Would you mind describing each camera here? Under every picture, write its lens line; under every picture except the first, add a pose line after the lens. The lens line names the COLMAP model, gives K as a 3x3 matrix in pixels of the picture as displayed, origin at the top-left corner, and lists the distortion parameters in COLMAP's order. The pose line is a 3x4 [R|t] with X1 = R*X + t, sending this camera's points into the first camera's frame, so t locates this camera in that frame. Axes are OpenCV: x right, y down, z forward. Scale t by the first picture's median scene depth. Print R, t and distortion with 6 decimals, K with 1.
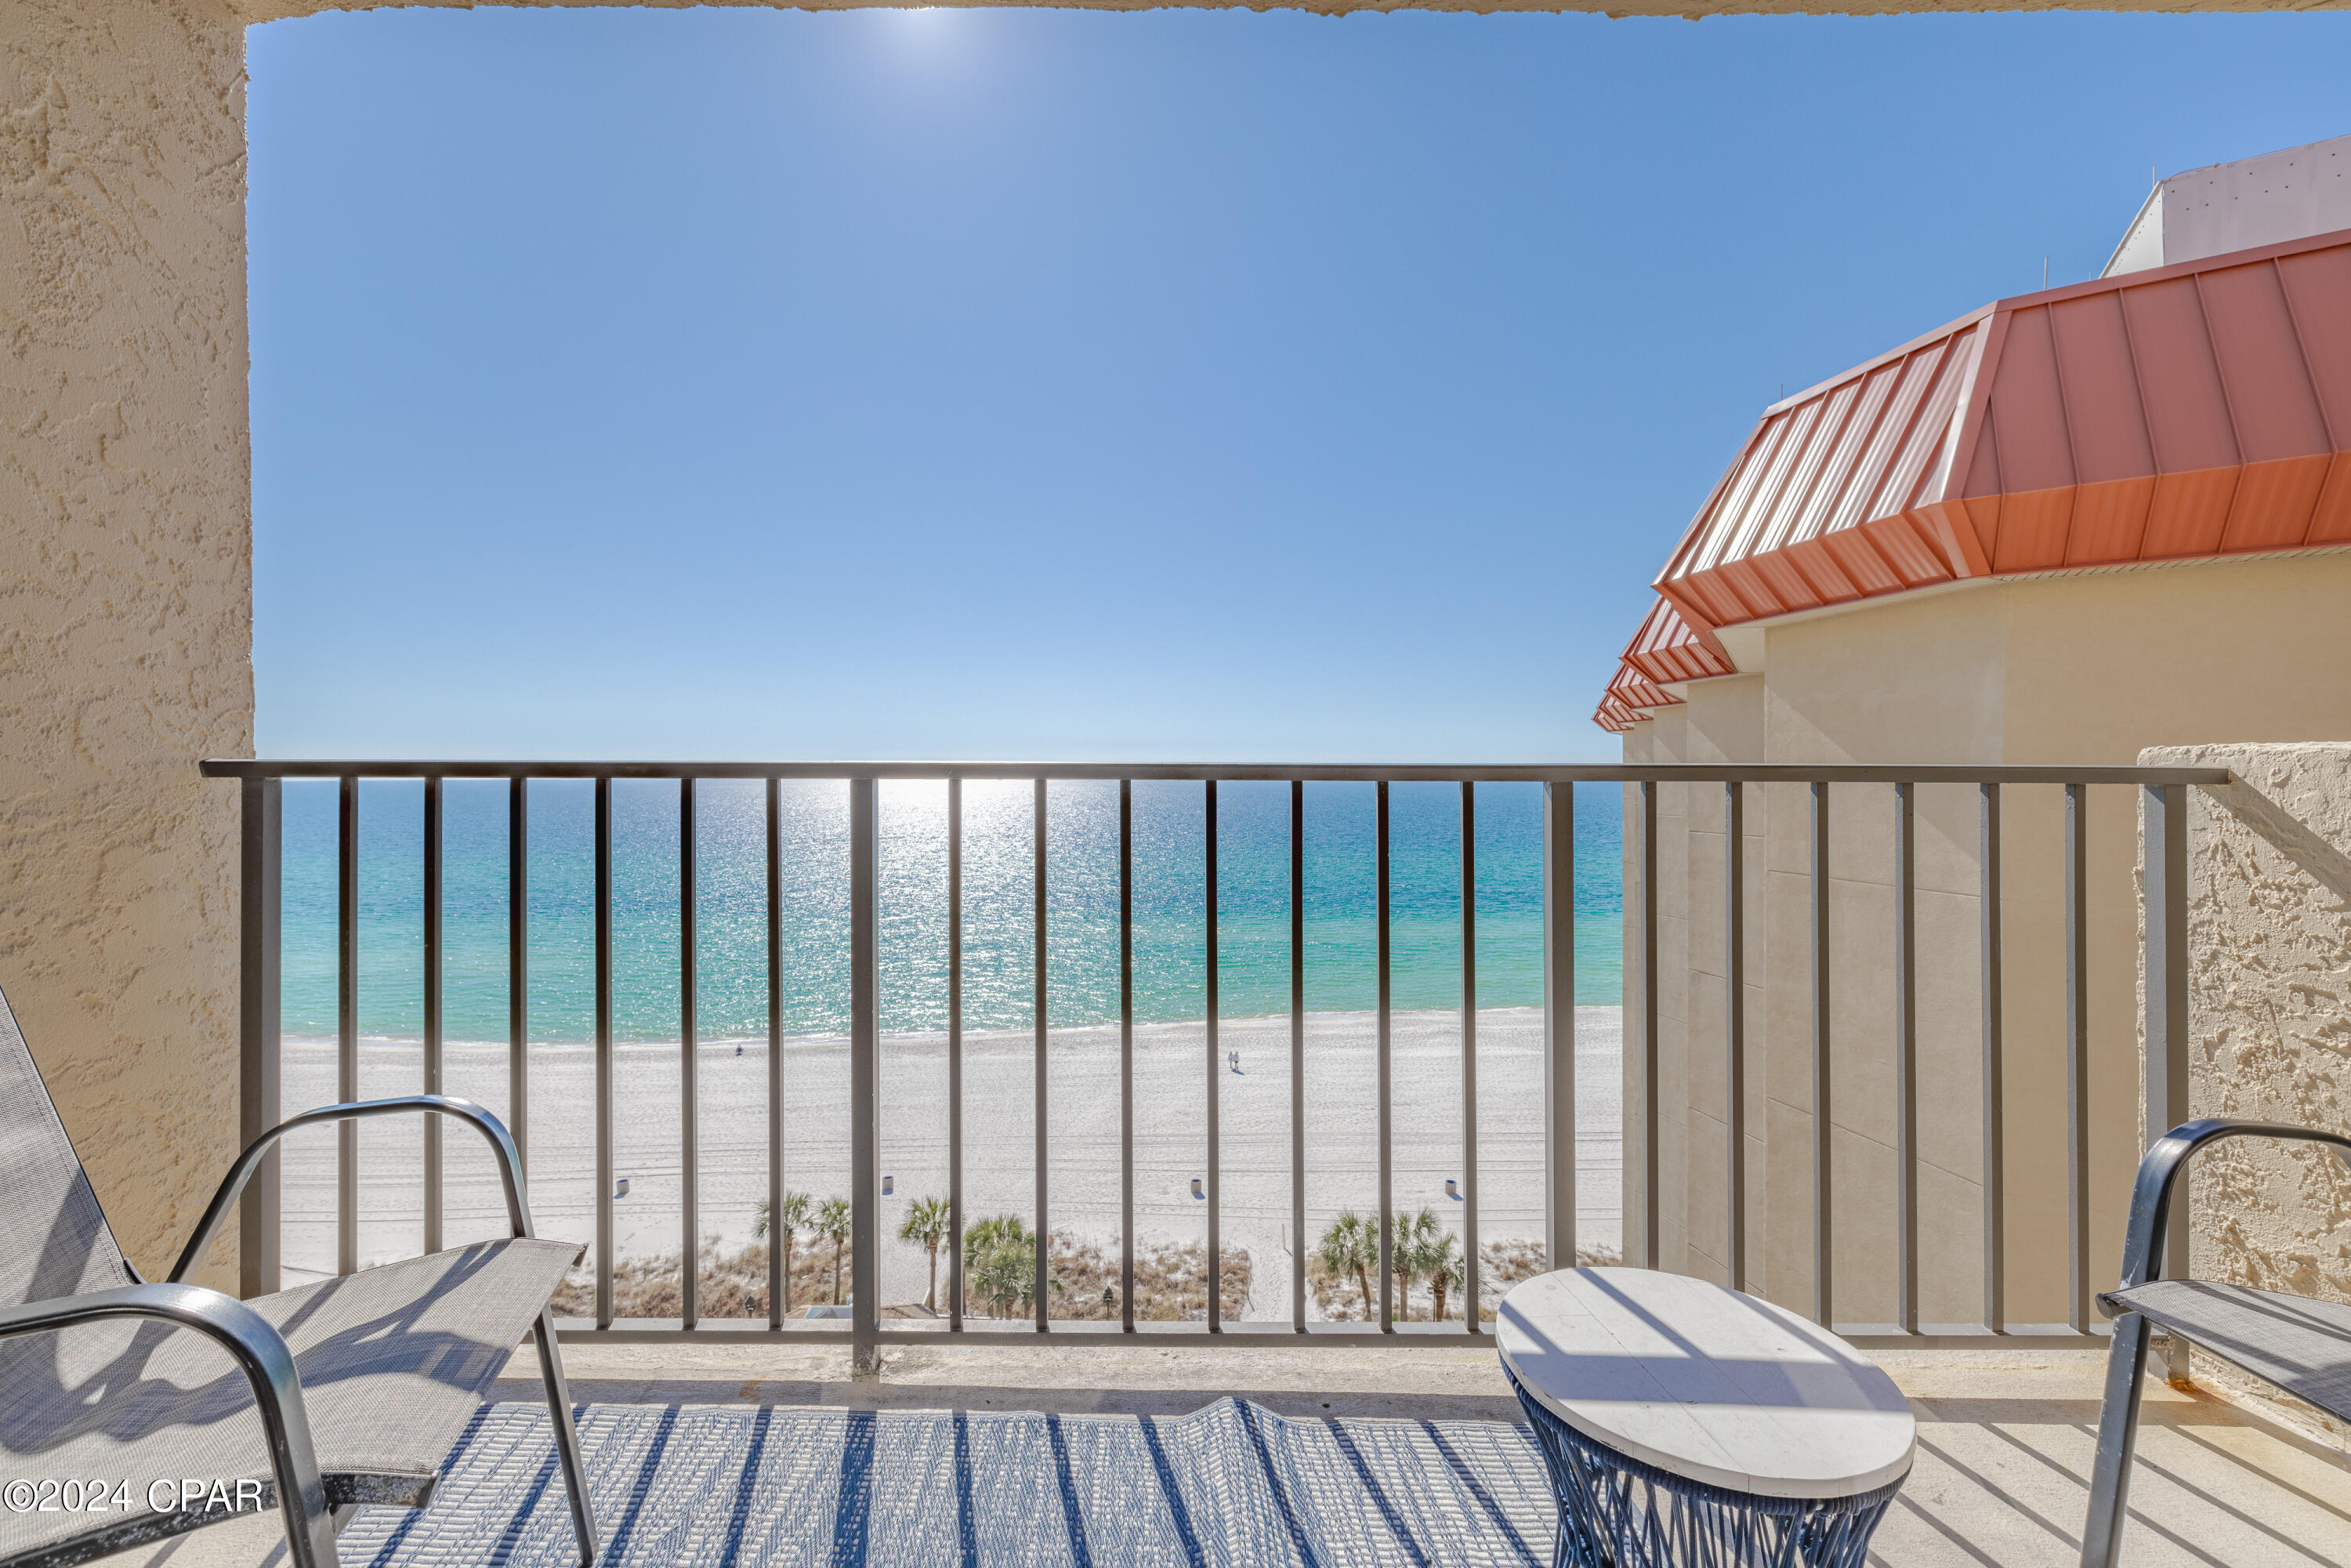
lens RADIAL K [[995.0, 0, 1182.7], [0, 995.0, 785.2], [0, 0, 1]] dist [0.000806, -0.000703]
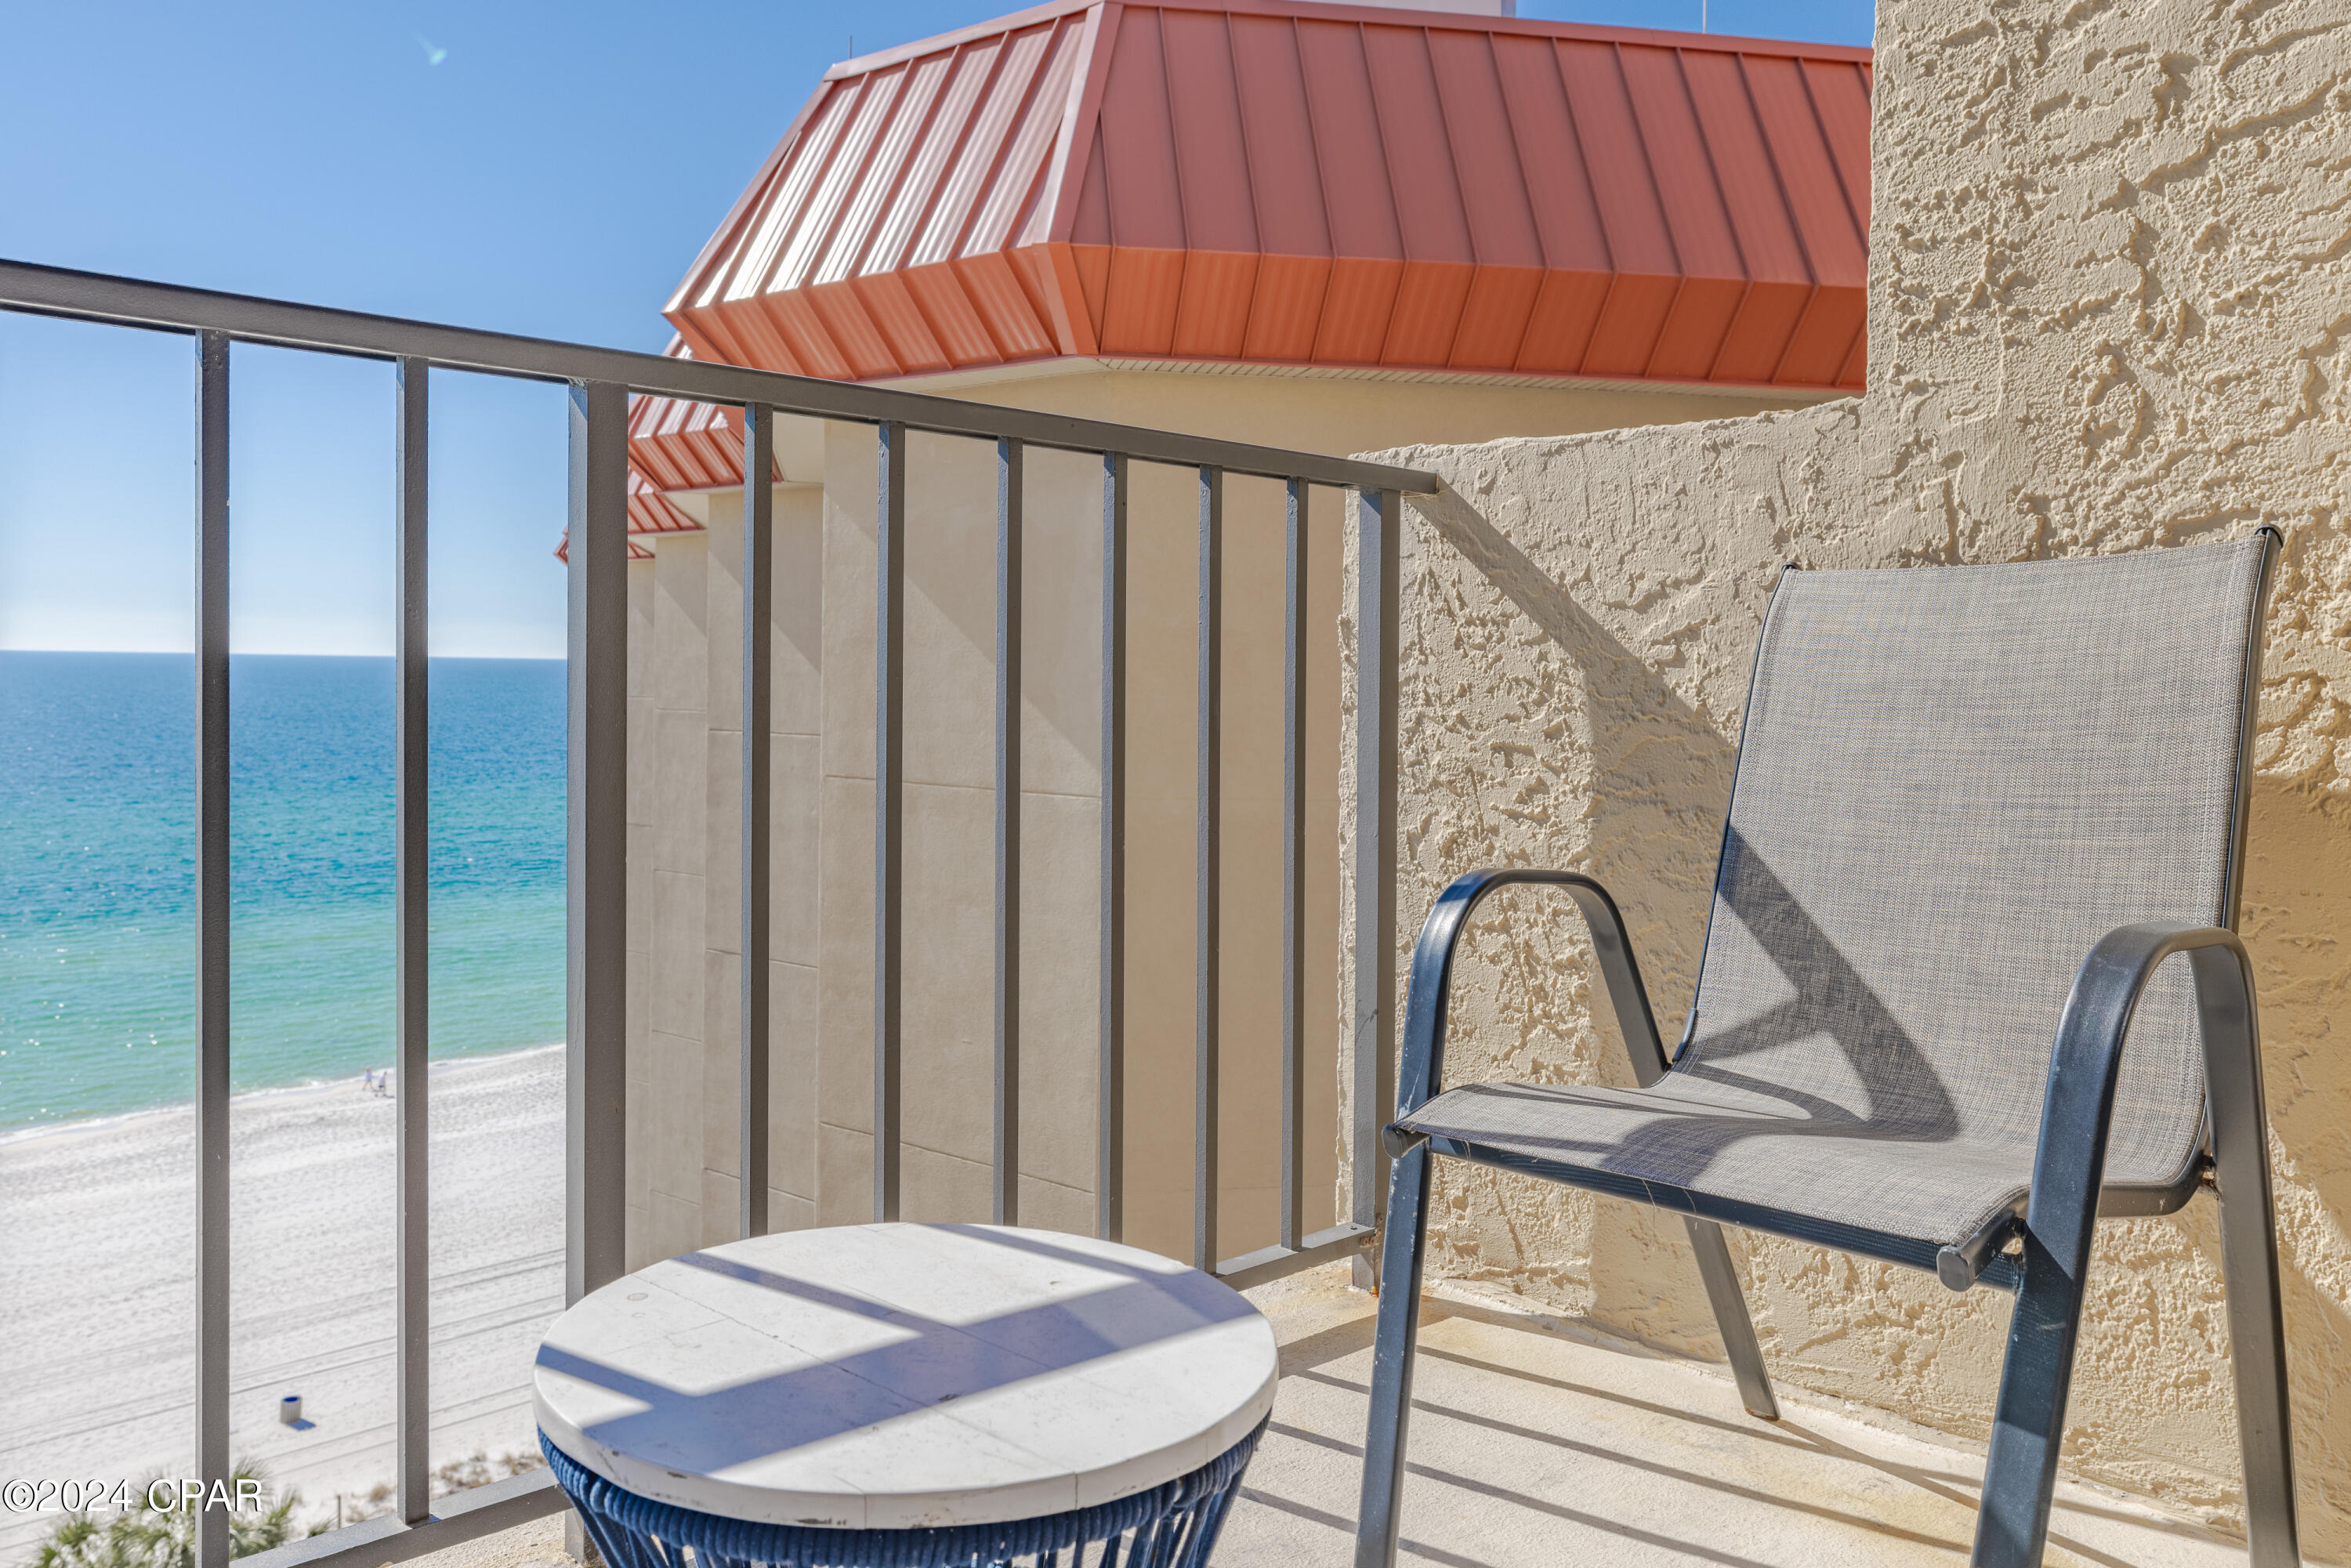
lens RADIAL K [[1608.3, 0, 1079.3], [0, 1608.3, 778.9], [0, 0, 1]] dist [0.001016, -0.002372]
pose [[0.745860, 0.004471, 0.666088, 0.016490], [-0.008689, 0.999958, 0.003018, 0.215040], [-0.666046, -0.008039, 0.745867, 0.250389]]
